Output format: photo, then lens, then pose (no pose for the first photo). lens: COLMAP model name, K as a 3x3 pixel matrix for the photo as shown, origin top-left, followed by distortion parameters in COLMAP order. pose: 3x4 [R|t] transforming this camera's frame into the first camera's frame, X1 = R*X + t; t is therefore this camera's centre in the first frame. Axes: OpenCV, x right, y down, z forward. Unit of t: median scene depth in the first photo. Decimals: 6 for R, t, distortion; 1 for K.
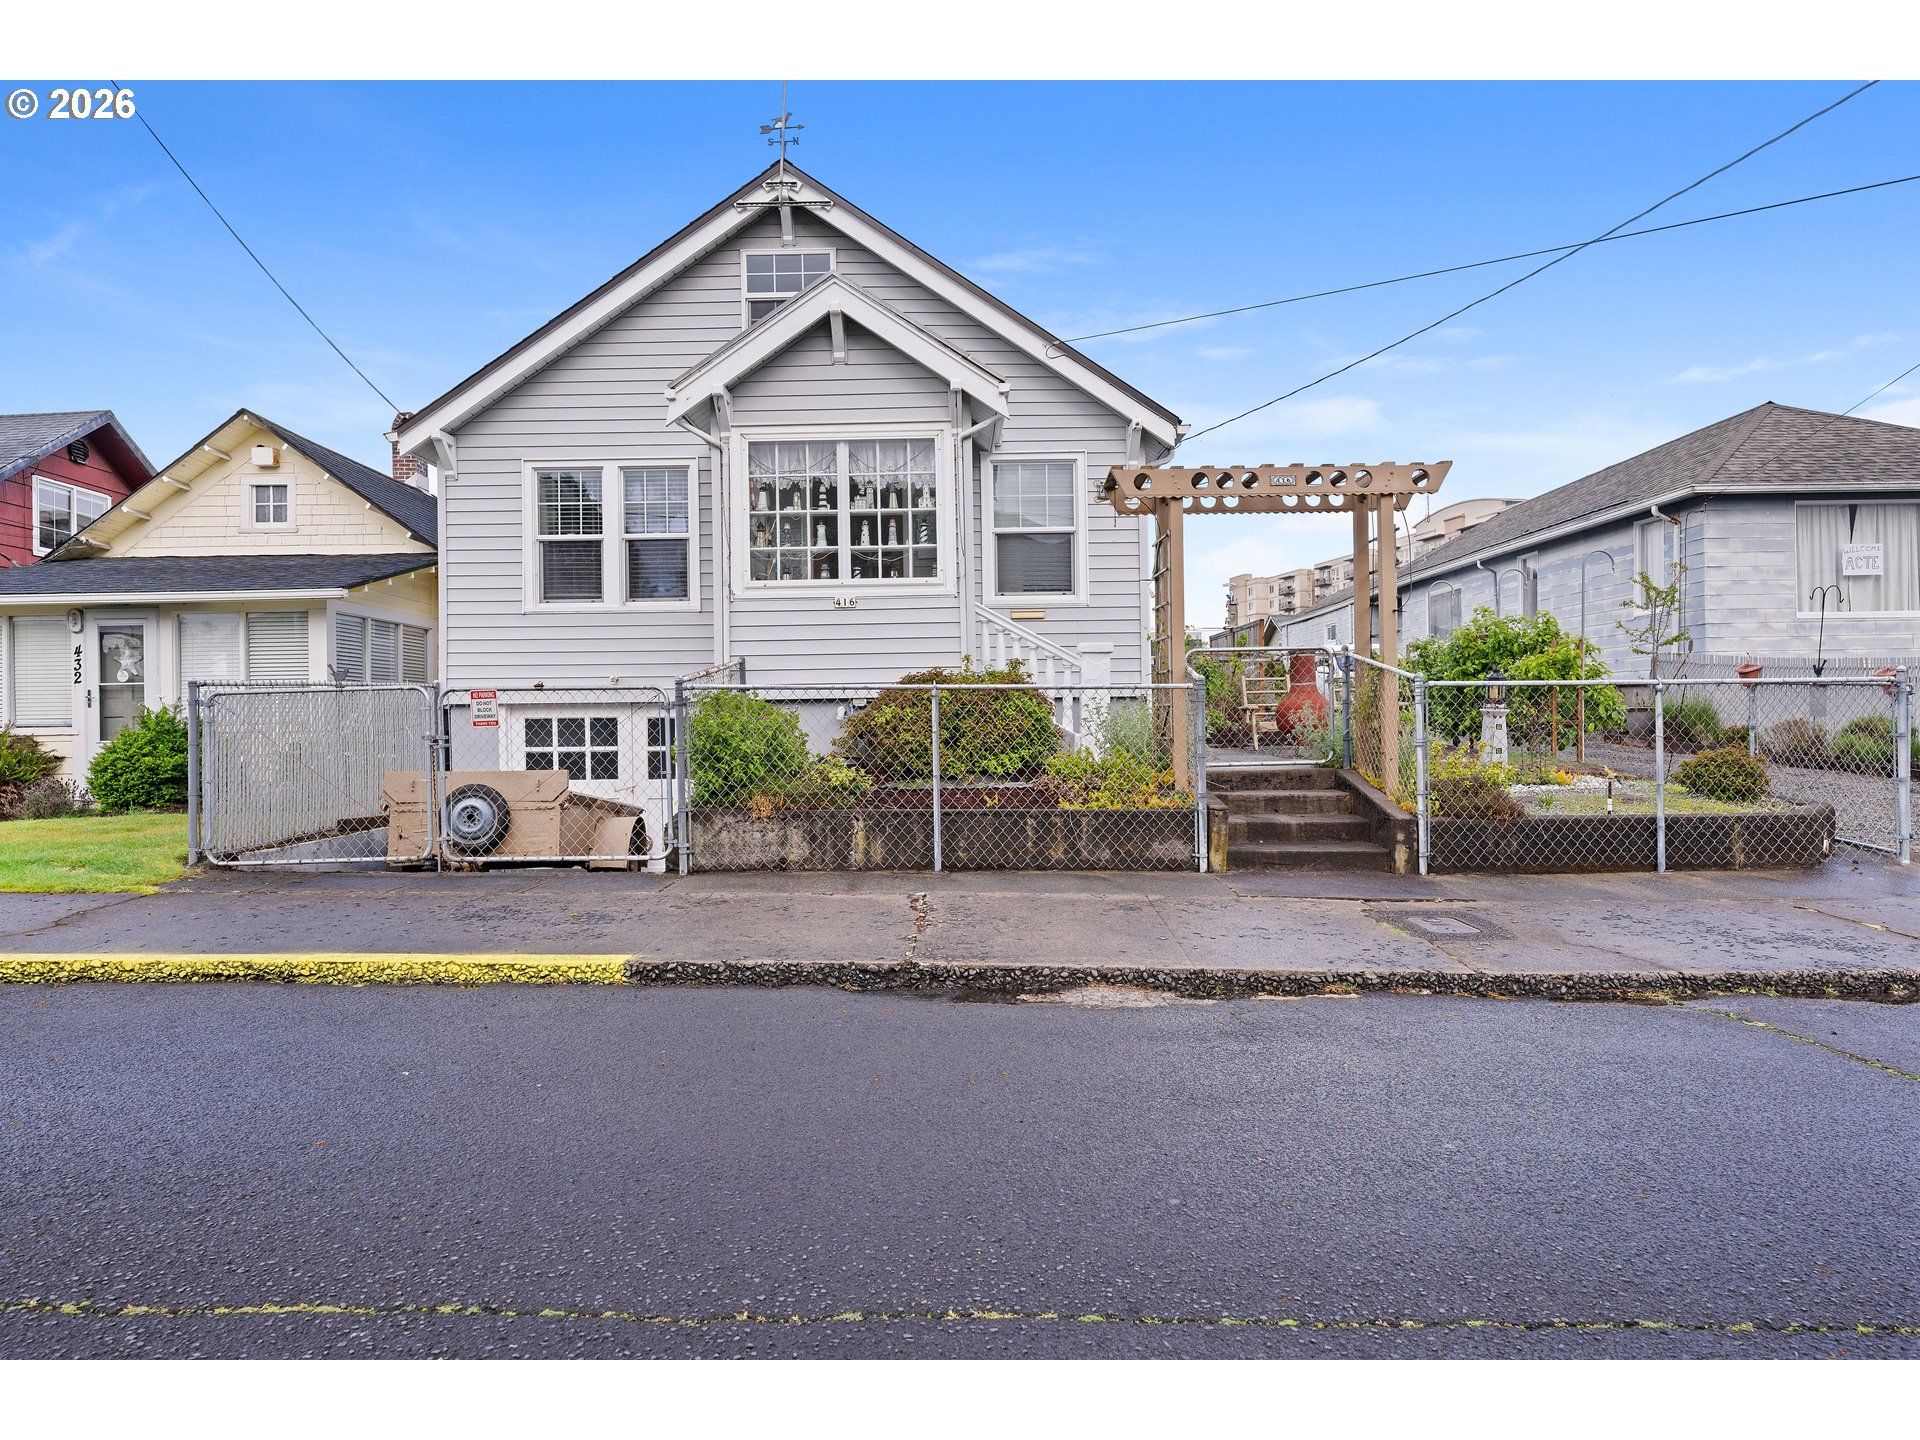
lens RADIAL K [[1127.7, 0, 973.5], [0, 1127.7, 723.3], [0, 0, 1]] dist [-0.005759, 0.002735]
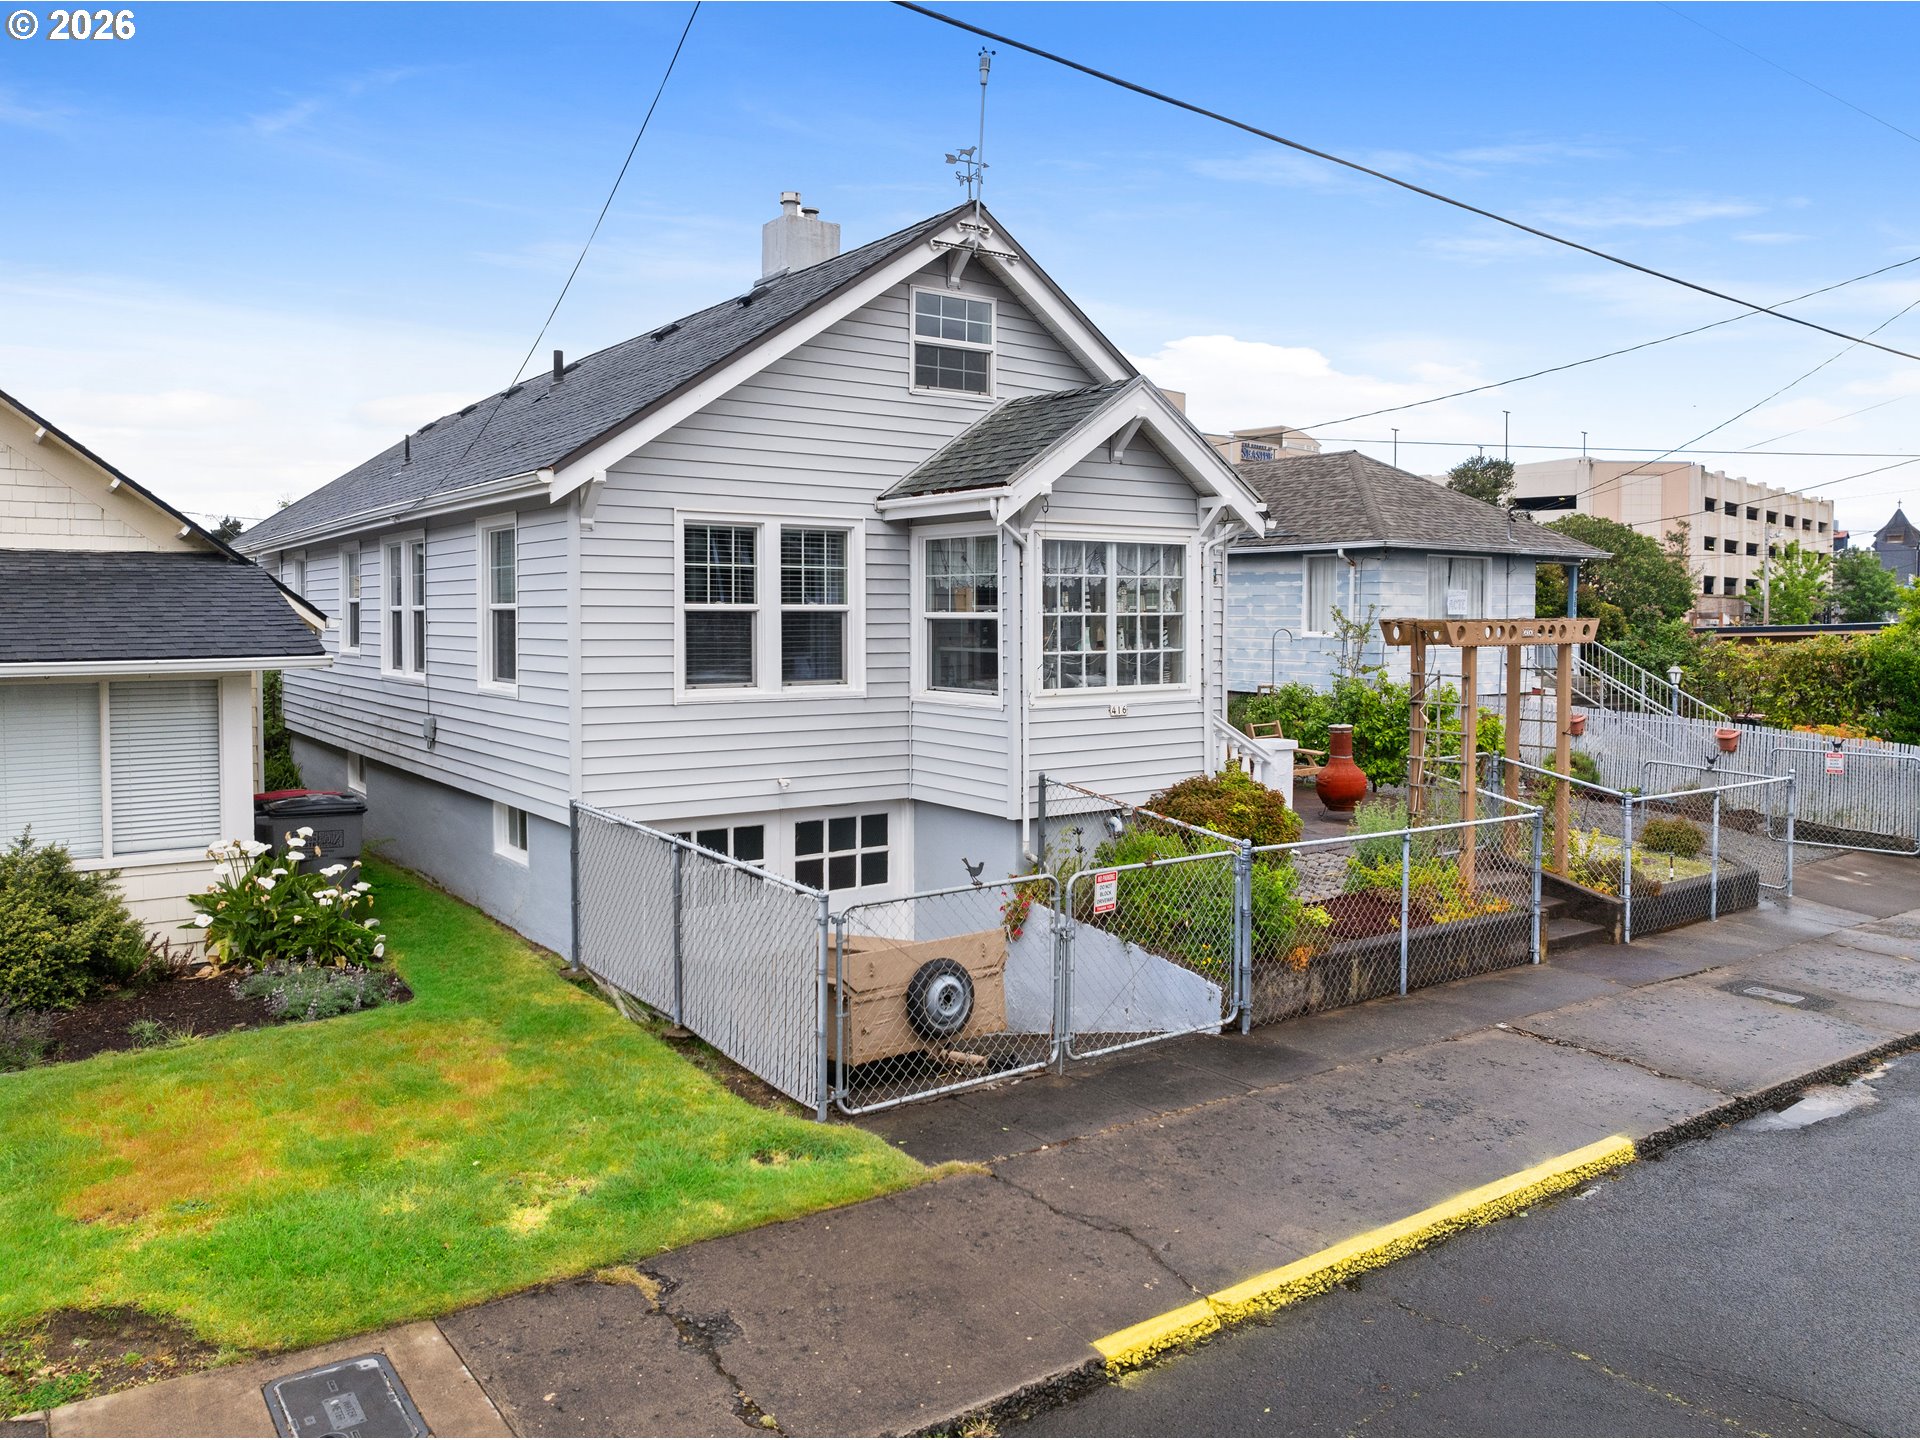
lens RADIAL K [[1357.9, 0, 958.8], [0, 1357.9, 668.9], [0, 0, 1]] dist [-0.035316, 0.001539]
pose [[0.819257, -0.005137, 0.573403, -0.890396], [-0.012467, 0.999564, 0.026768, -0.171241], [-0.573291, -0.029078, 0.818836, 0.121026]]
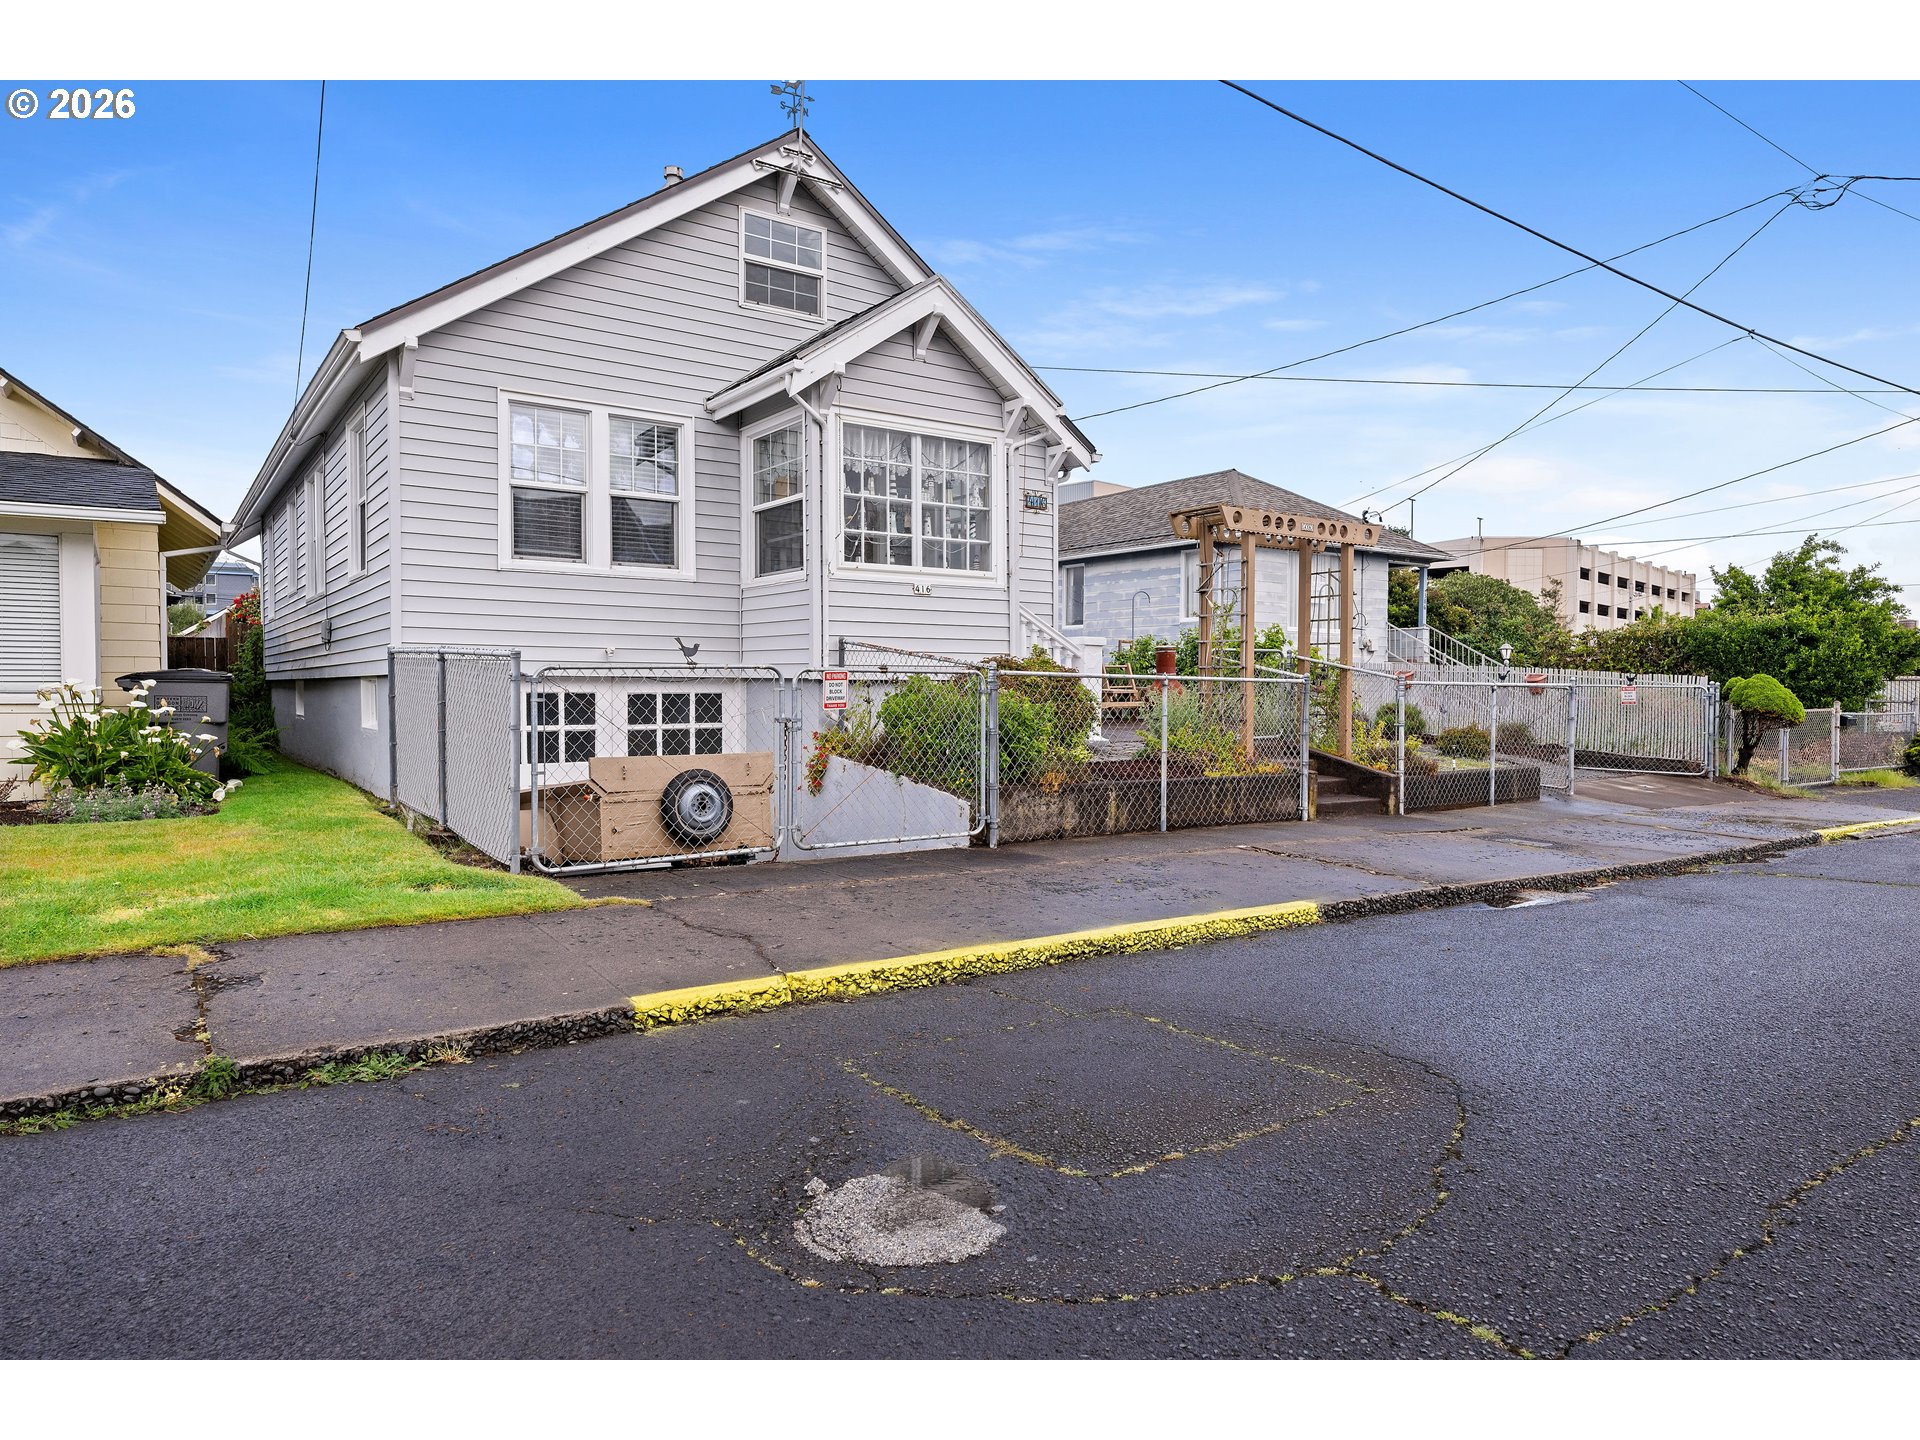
lens RADIAL K [[1127.7, 0, 958.5], [0, 1127.7, 726.5], [0, 0, 1]] dist [-0.005759, 0.002735]
pose [[0.821900, -0.002700, 0.569626, -0.683529], [-0.015071, 0.999536, 0.026483, -0.006714], [-0.569433, -0.030351, 0.821477, 0.106174]]
